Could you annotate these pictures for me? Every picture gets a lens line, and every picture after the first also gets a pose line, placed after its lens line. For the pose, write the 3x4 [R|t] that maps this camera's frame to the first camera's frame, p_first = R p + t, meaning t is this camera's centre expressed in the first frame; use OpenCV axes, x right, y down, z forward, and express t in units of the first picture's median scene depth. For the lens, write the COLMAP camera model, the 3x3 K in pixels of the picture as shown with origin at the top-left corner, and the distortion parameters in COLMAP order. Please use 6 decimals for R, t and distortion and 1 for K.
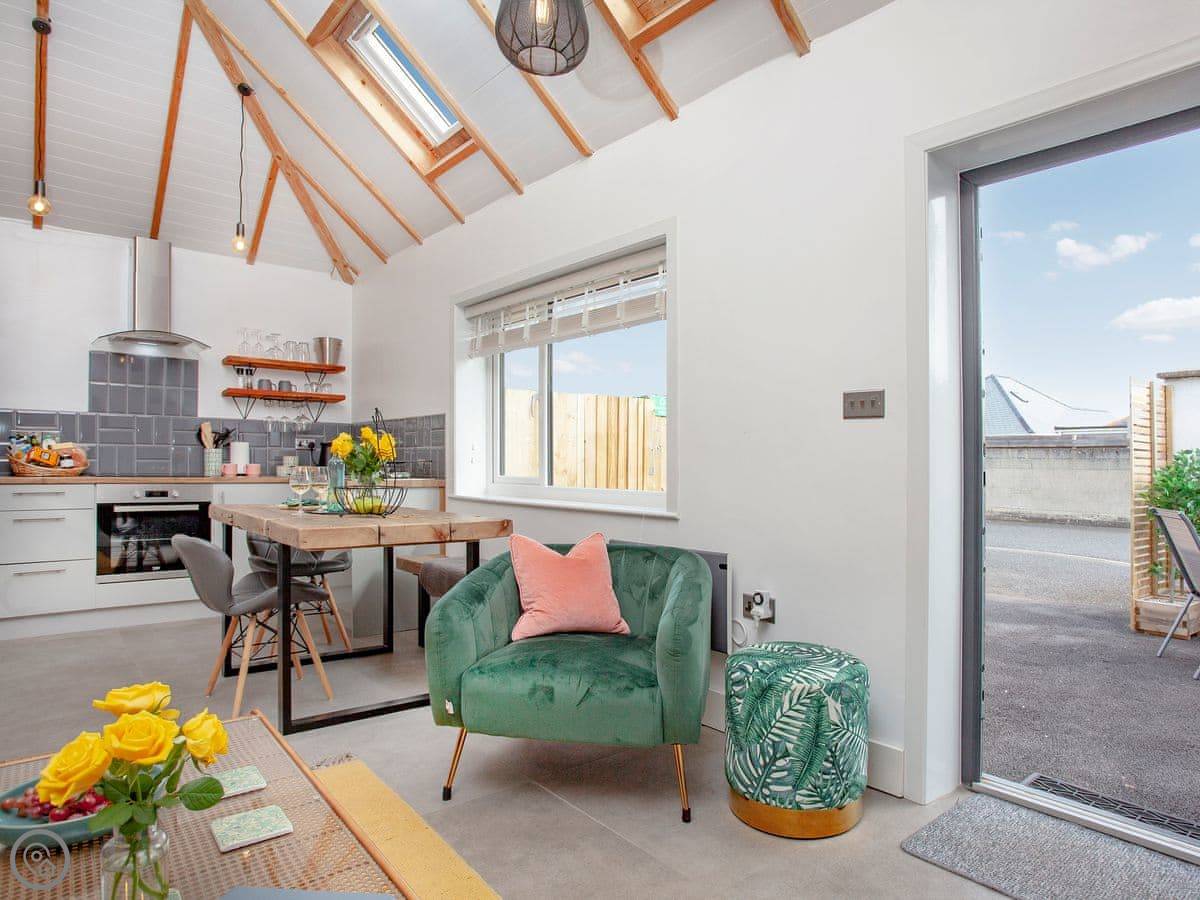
lens RADIAL K [[737.4, 0, 642.7], [0, 737.4, 465.1], [0, 0, 1]] dist [-0.000613, -0.000820]
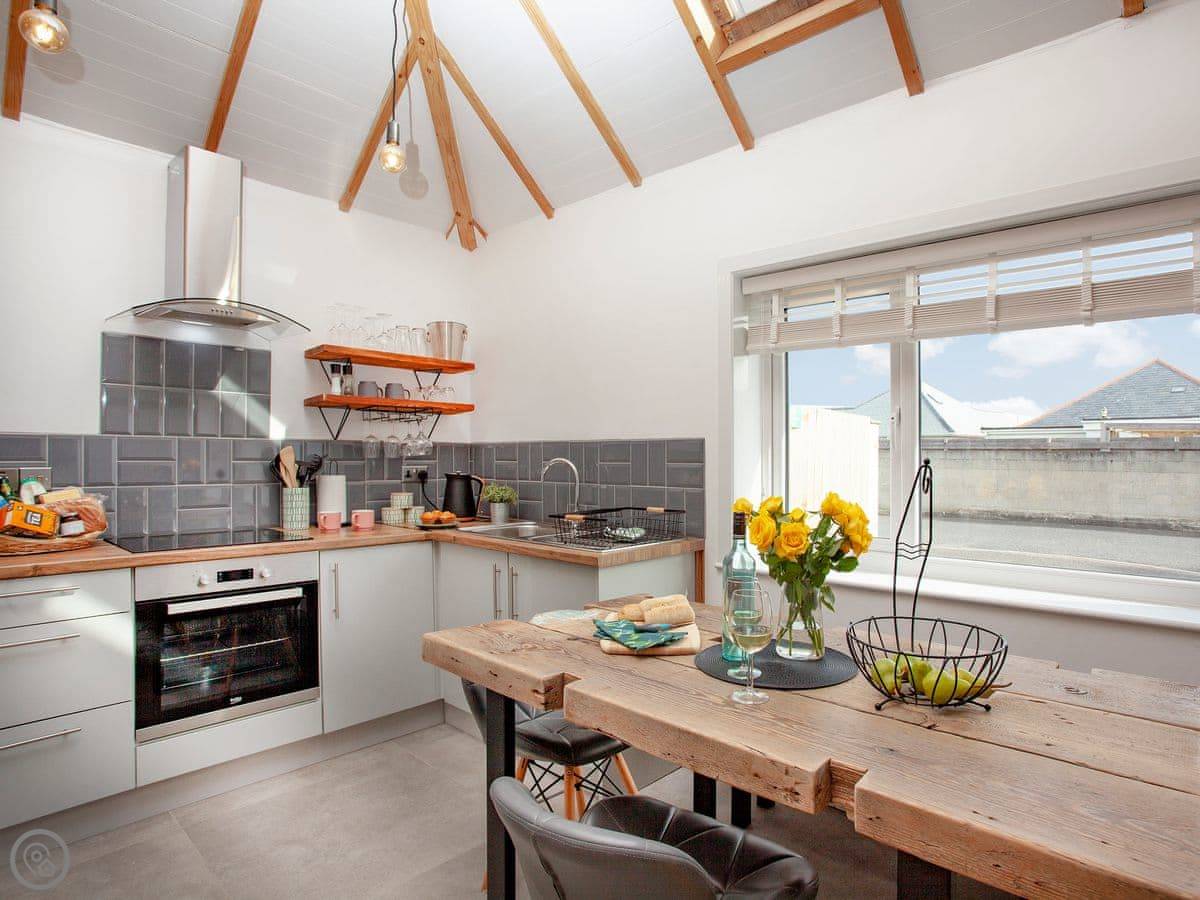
lens RADIAL K [[685.1, 0, 657.4], [0, 685.1, 455.8], [0, 0, 1]] dist [-0.061585, 0.036235]
pose [[0.989187, -0.005653, 0.146552, -0.363983], [0.006289, 0.999973, -0.003881, -0.046911], [-0.146526, 0.004761, 0.989195, 0.376434]]
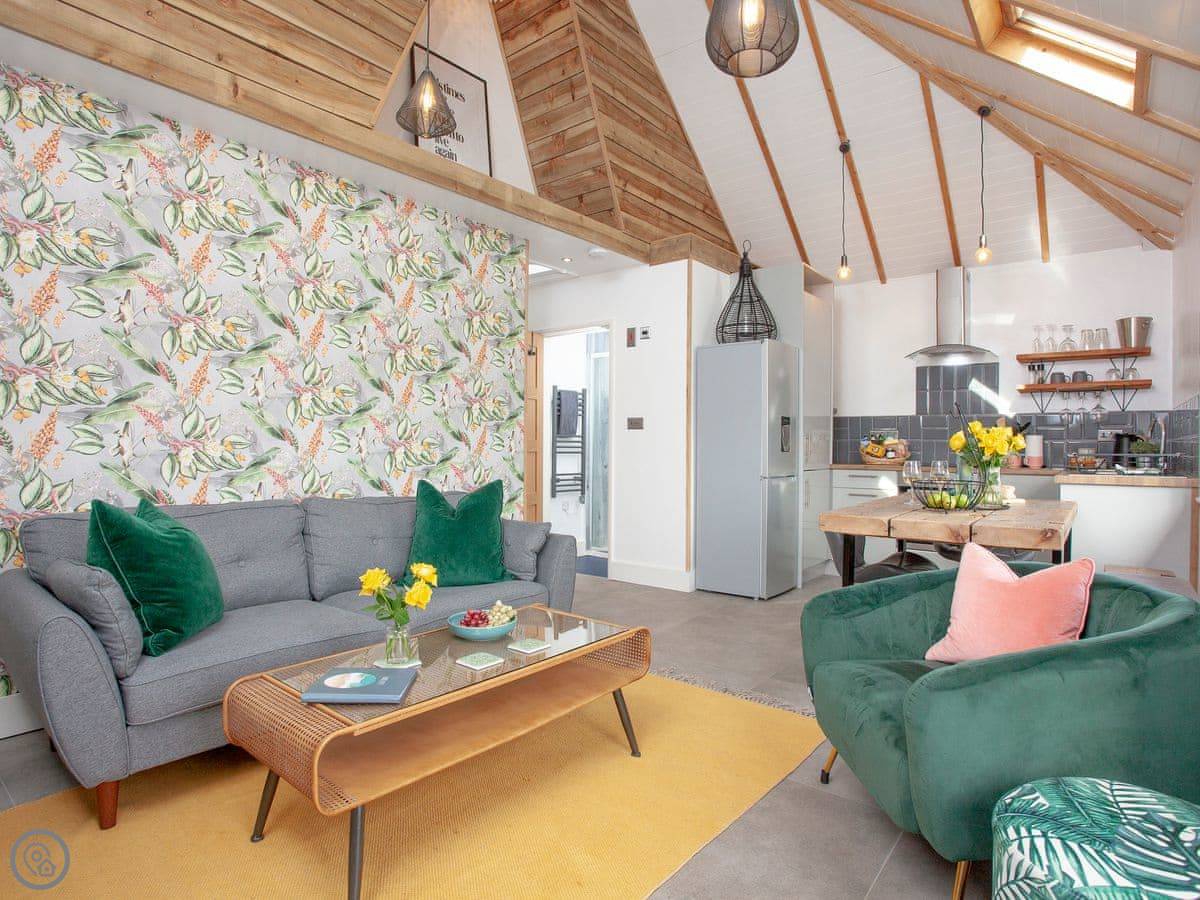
lens RADIAL K [[668.7, 0, 600.0], [0, 668.7, 450.0], [0, 0, 1]] dist [-0.078338, 0.048264]
pose [[0.182040, -0.001227, -0.983290, 0.261147], [-0.006364, 0.999977, -0.002426, -0.004357], [0.983271, 0.006699, 0.182028, 0.236627]]
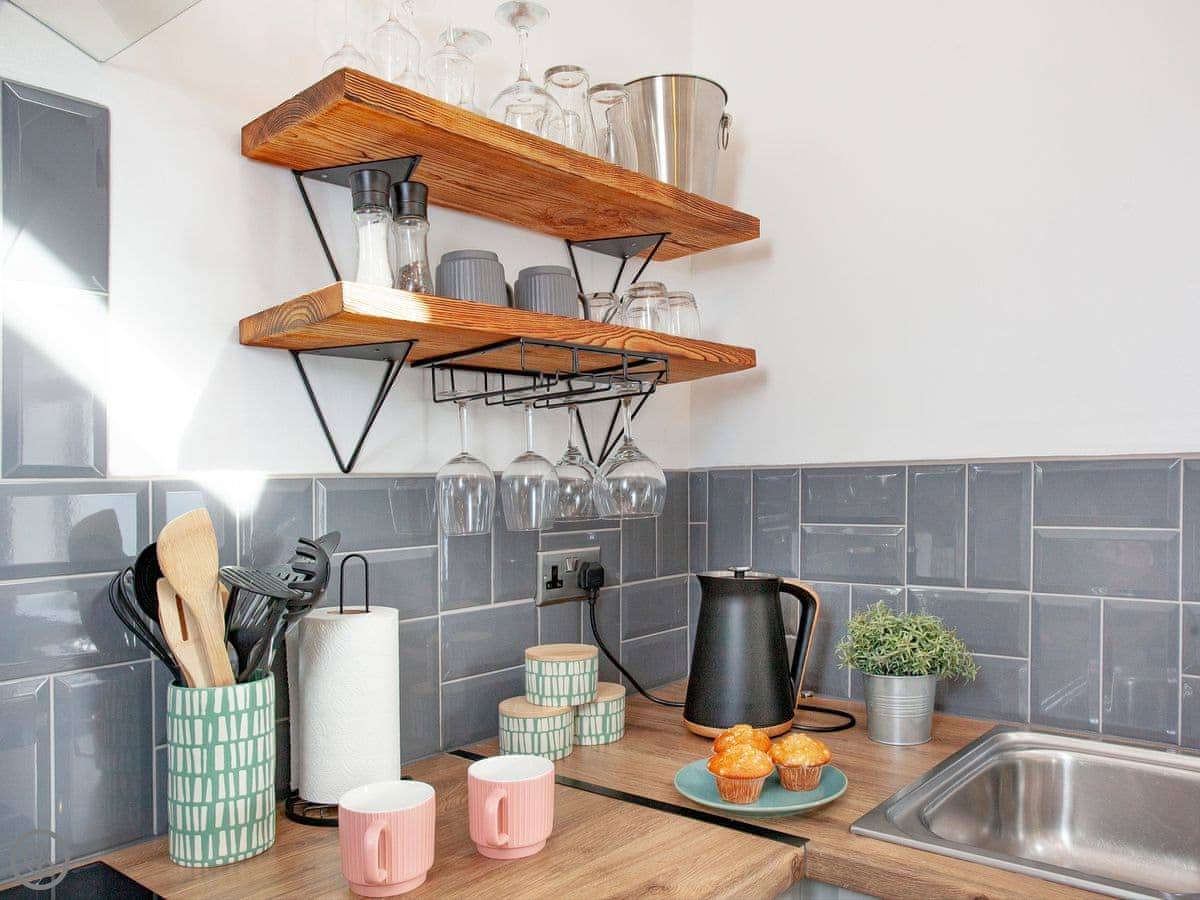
lens RADIAL K [[917.2, 0, 600.0], [0, 917.2, 450.0], [0, 0, 1]] dist [-0.009489, -0.001546]
pose [[0.987675, -0.028755, 0.153855, -0.545664], [0.033760, 0.998979, -0.030015, -0.063555], [-0.152835, 0.034839, 0.987638, 0.816522]]
